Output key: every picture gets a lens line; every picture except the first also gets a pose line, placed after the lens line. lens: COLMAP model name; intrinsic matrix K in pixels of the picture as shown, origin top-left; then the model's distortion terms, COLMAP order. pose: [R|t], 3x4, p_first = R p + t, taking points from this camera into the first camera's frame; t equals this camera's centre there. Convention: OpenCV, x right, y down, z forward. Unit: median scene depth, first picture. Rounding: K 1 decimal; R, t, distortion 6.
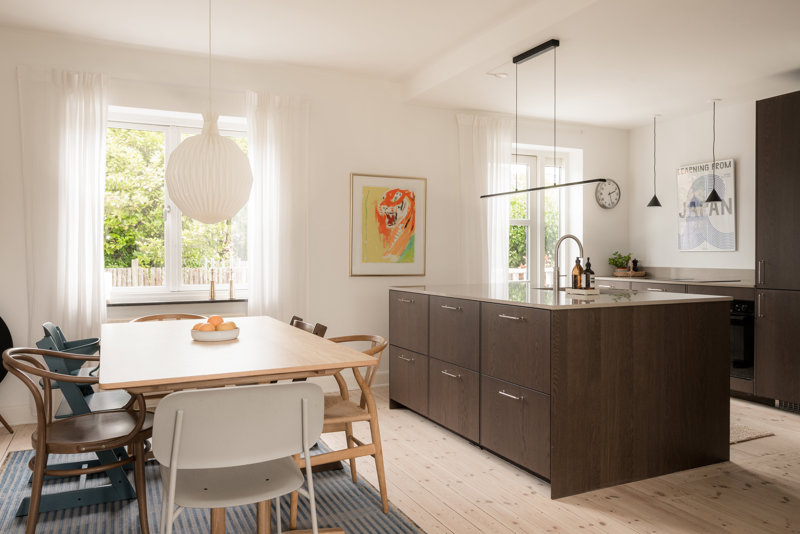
lens RADIAL K [[614.7, 0, 401.0], [0, 614.7, 267.8], [0, 0, 1]] dist [0.006339, -0.001011]
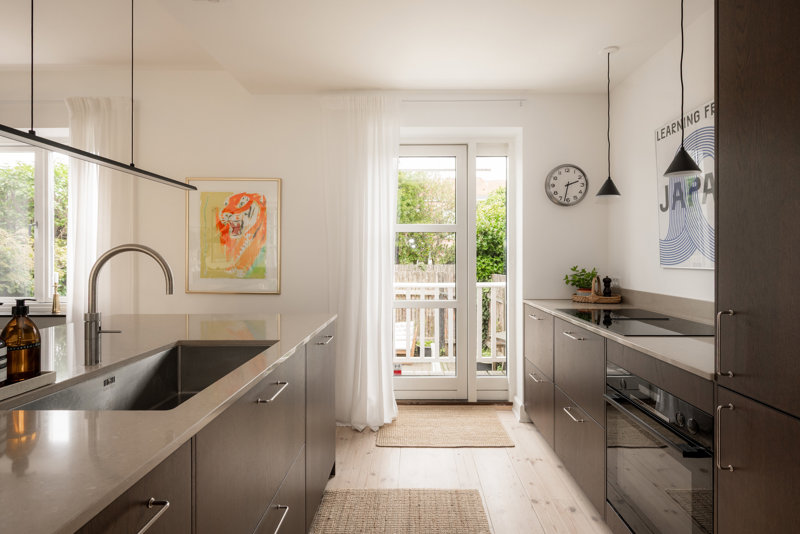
lens RADIAL K [[393.2, 0, 402.5], [0, 393.2, 260.1], [0, 0, 1]] dist [-0.003233, -0.001025]
pose [[0.900105, 0.003934, -0.435656, 0.434205], [-0.010708, 0.999857, -0.013094, -0.029346], [0.435542, 0.016451, 0.900018, 0.602416]]
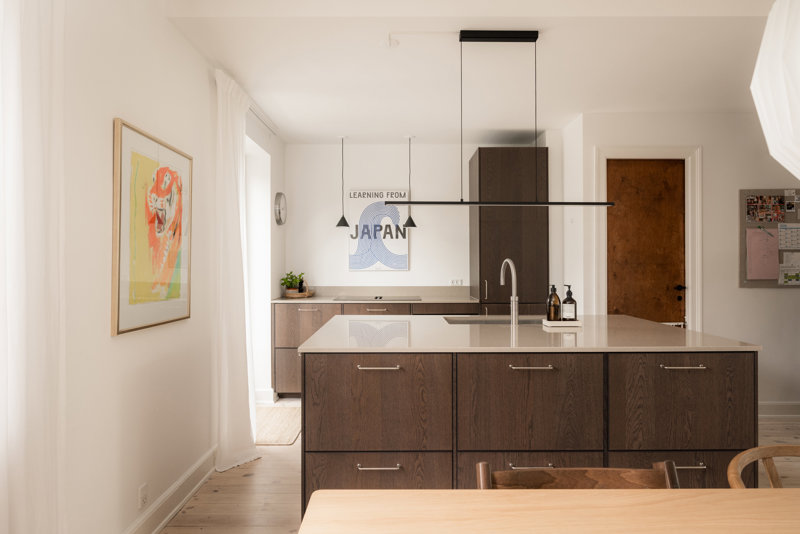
lens RADIAL K [[513.2, 0, 399.1], [0, 513.2, 263.9], [0, 0, 1]] dist [-0.001373, -0.002250]
pose [[0.426172, -0.000520, 0.904642, -0.336388], [0.021352, 0.999727, -0.009484, -0.031825], [-0.904390, 0.023358, 0.426066, 0.612931]]
